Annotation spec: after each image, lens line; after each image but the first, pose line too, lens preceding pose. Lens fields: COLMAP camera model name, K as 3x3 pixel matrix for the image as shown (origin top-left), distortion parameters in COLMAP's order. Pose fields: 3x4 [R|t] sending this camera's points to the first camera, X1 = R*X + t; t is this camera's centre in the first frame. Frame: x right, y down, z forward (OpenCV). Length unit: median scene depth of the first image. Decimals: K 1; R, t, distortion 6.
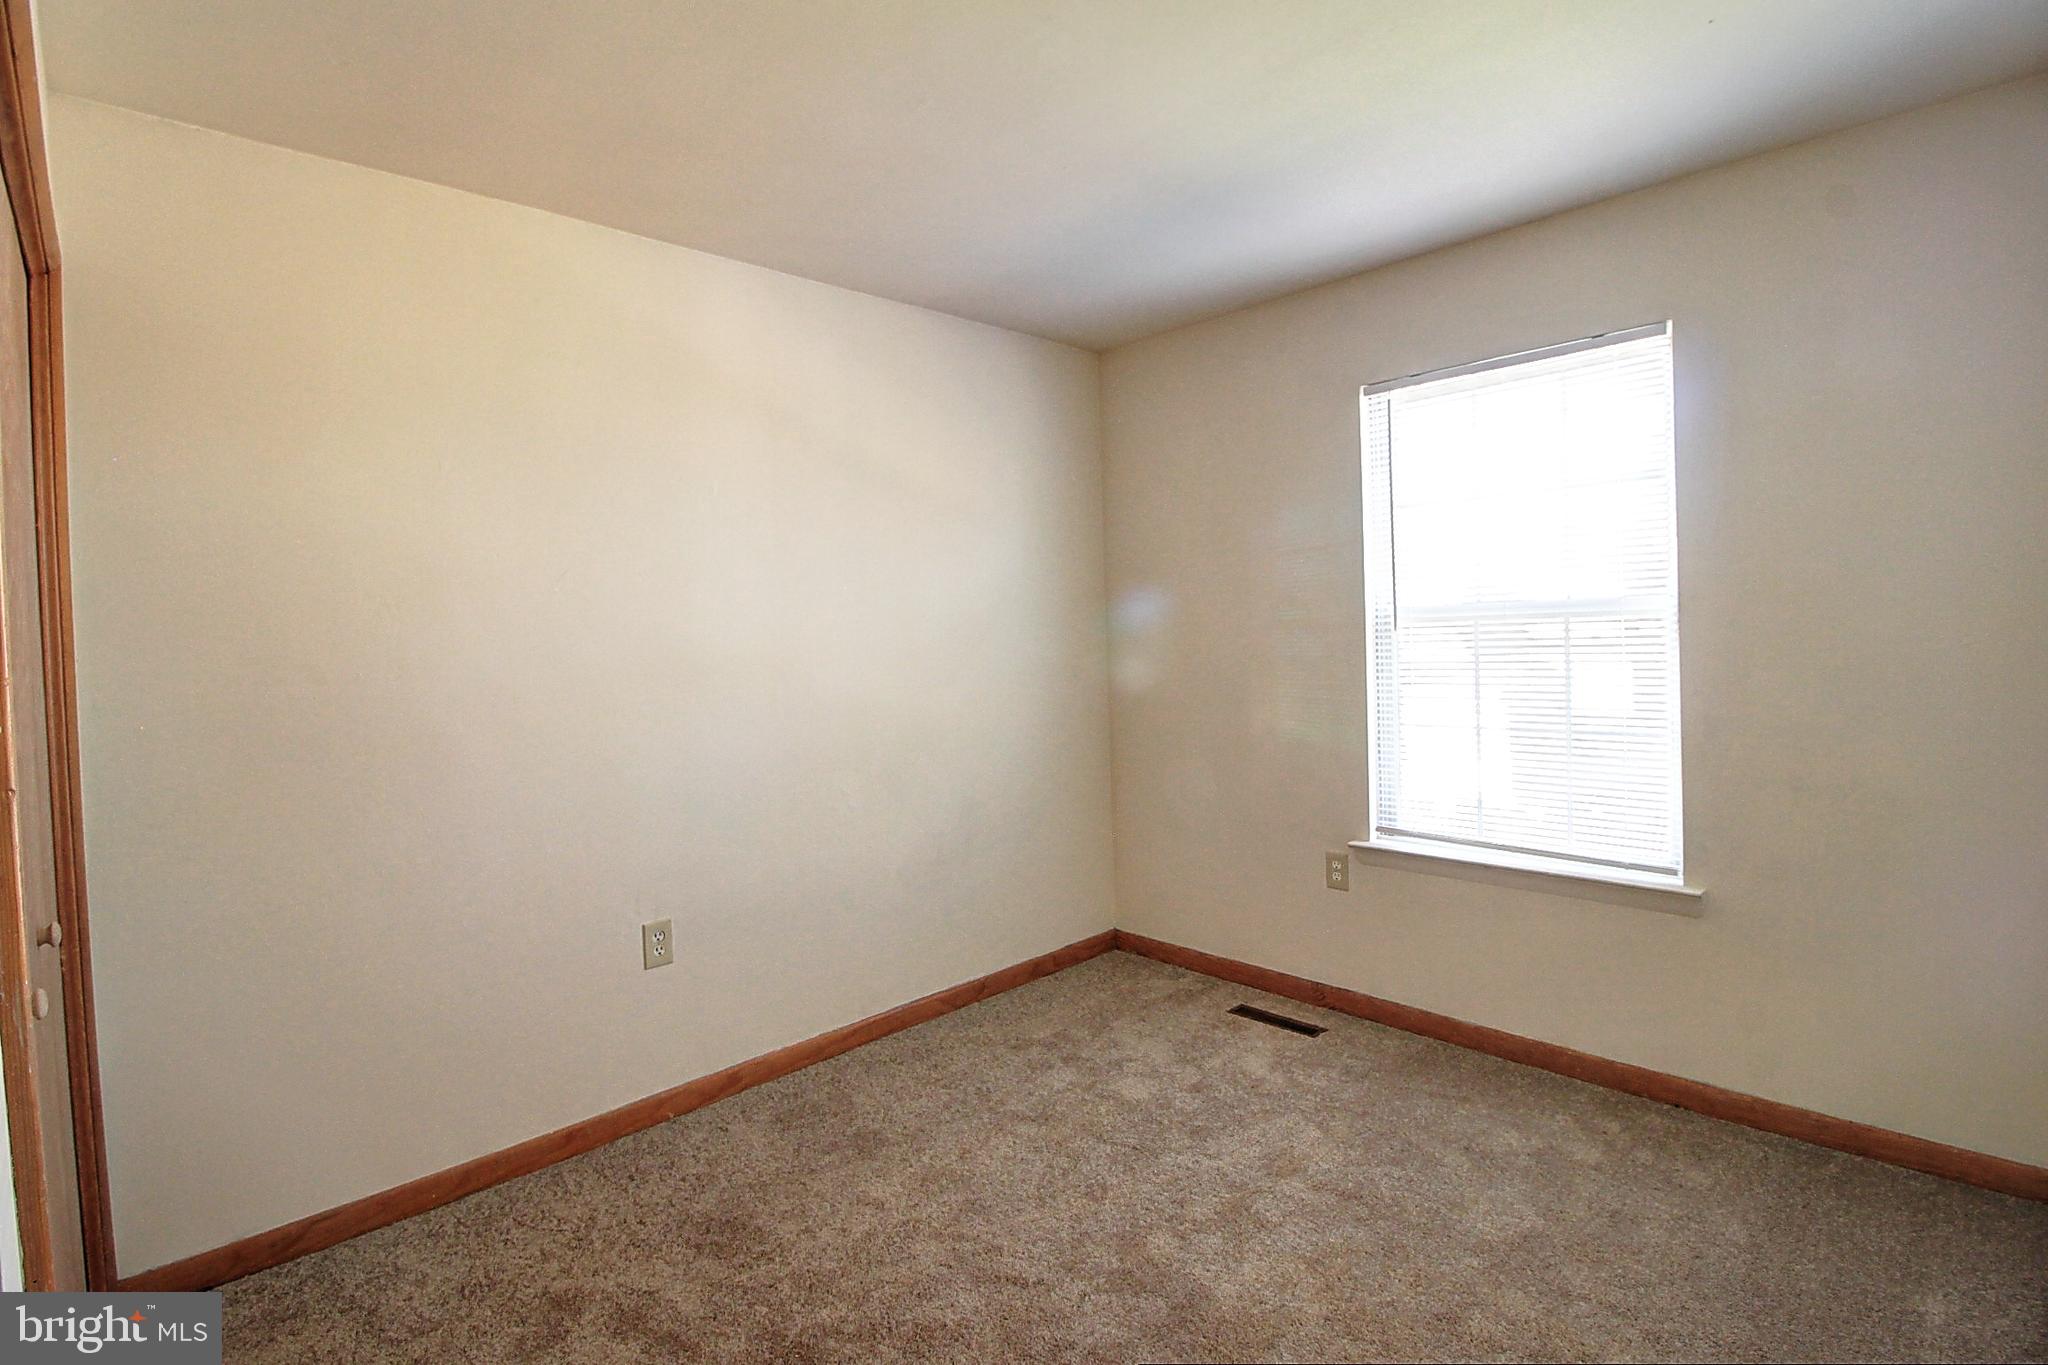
lens RADIAL K [[954.4, 0, 1029.6], [0, 954.4, 655.1], [0, 0, 1]] dist [0.003779, -0.015217]
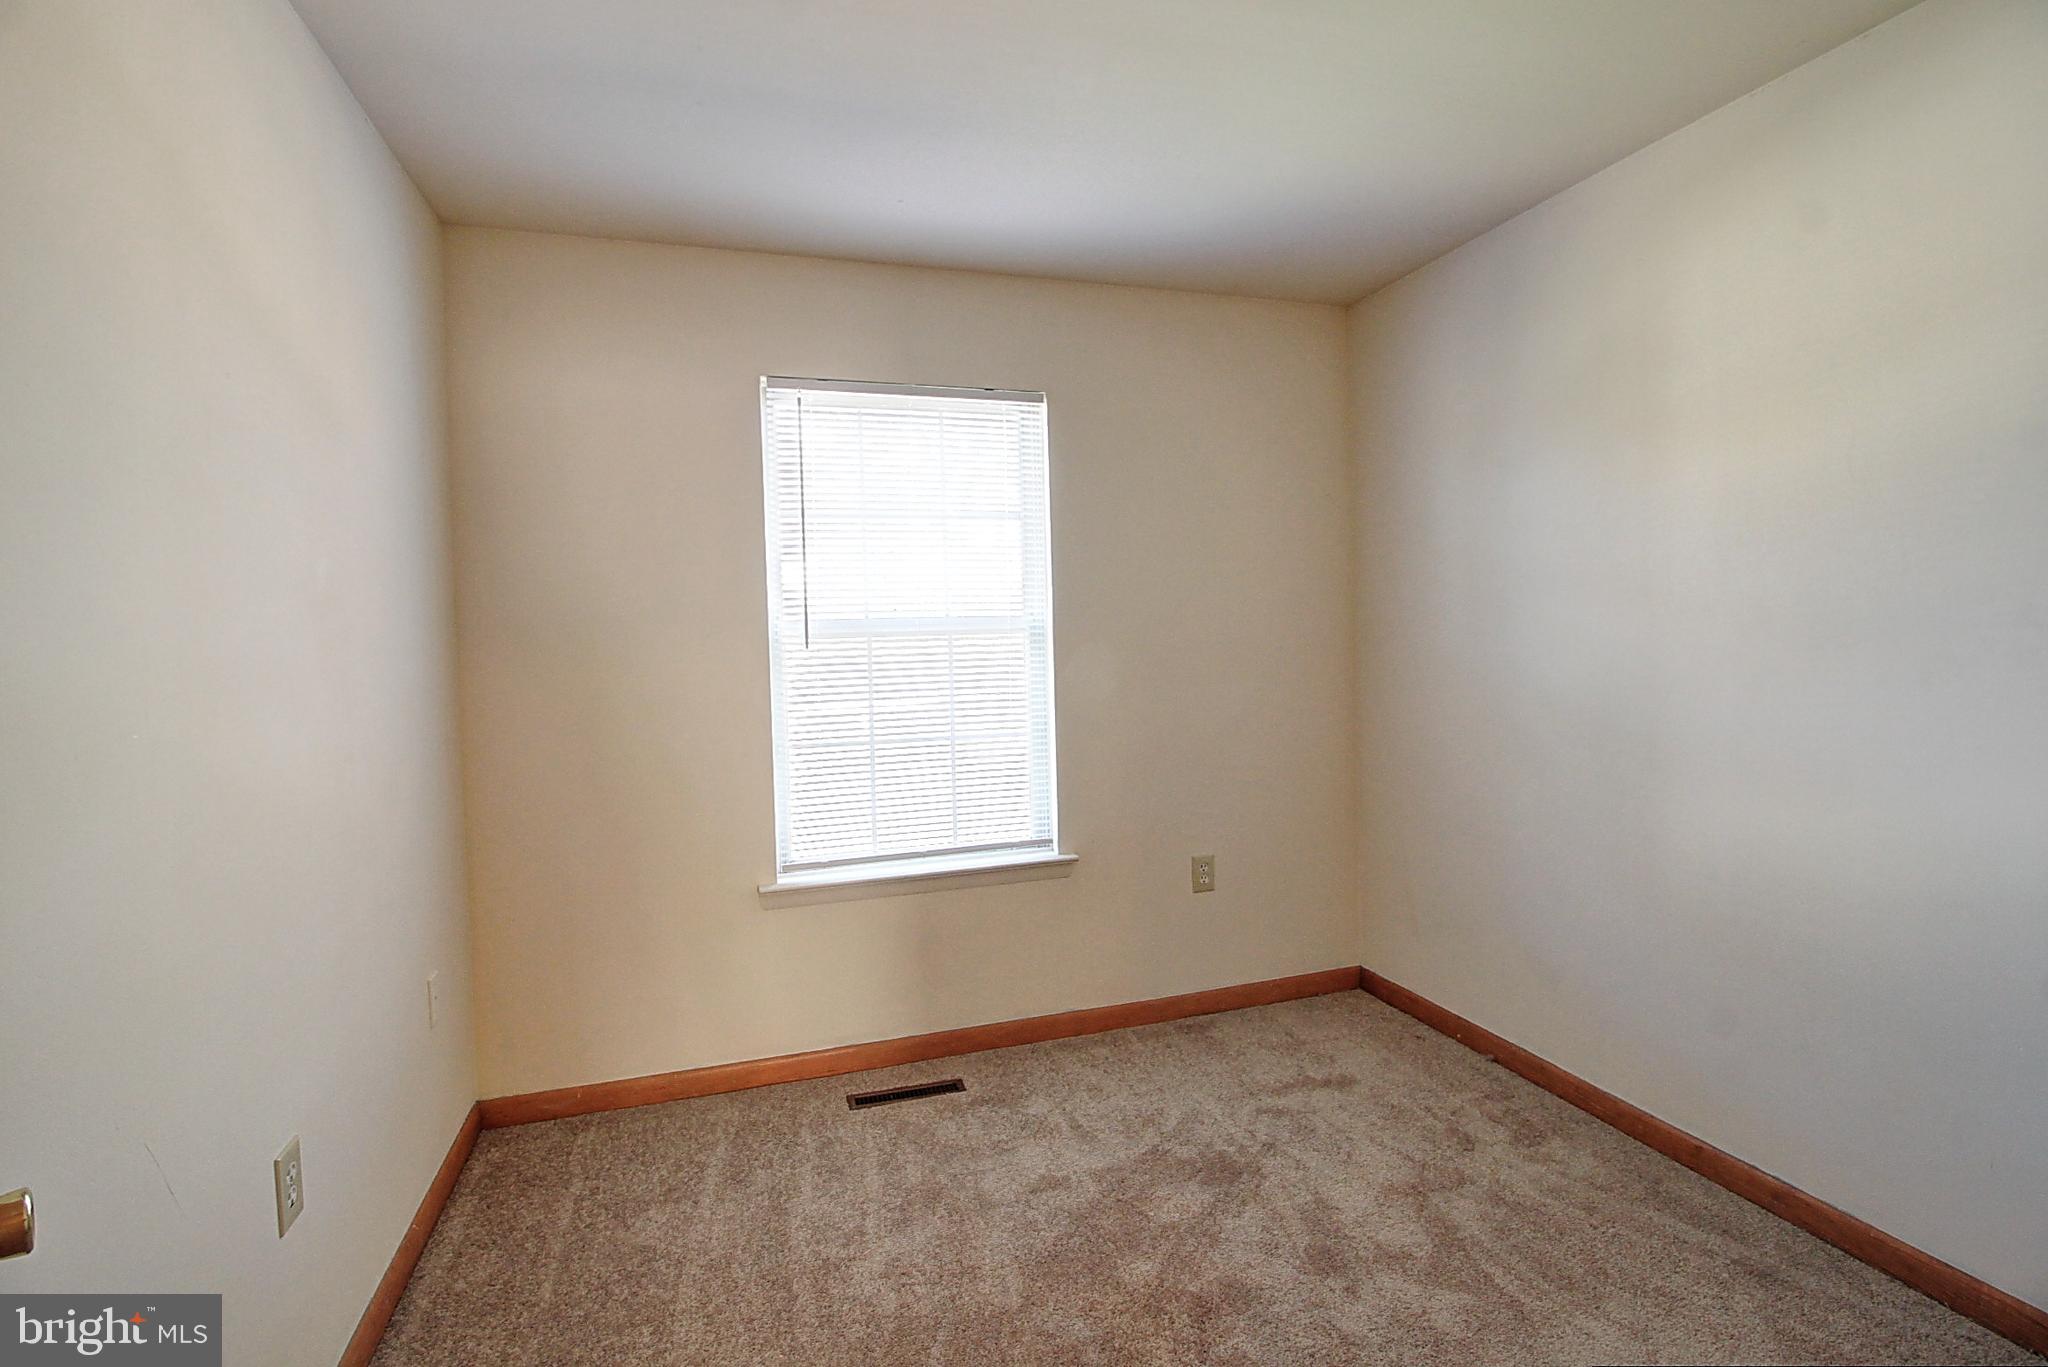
lens RADIAL K [[954.4, 0, 1029.6], [0, 954.4, 656.1], [0, 0, 1]] dist [0.003779, -0.015217]
pose [[0.441384, 0.006839, 0.897292, -0.433922], [0.026889, 0.999421, -0.020845, 0.011031], [-0.896915, 0.033328, 0.440944, 0.479690]]
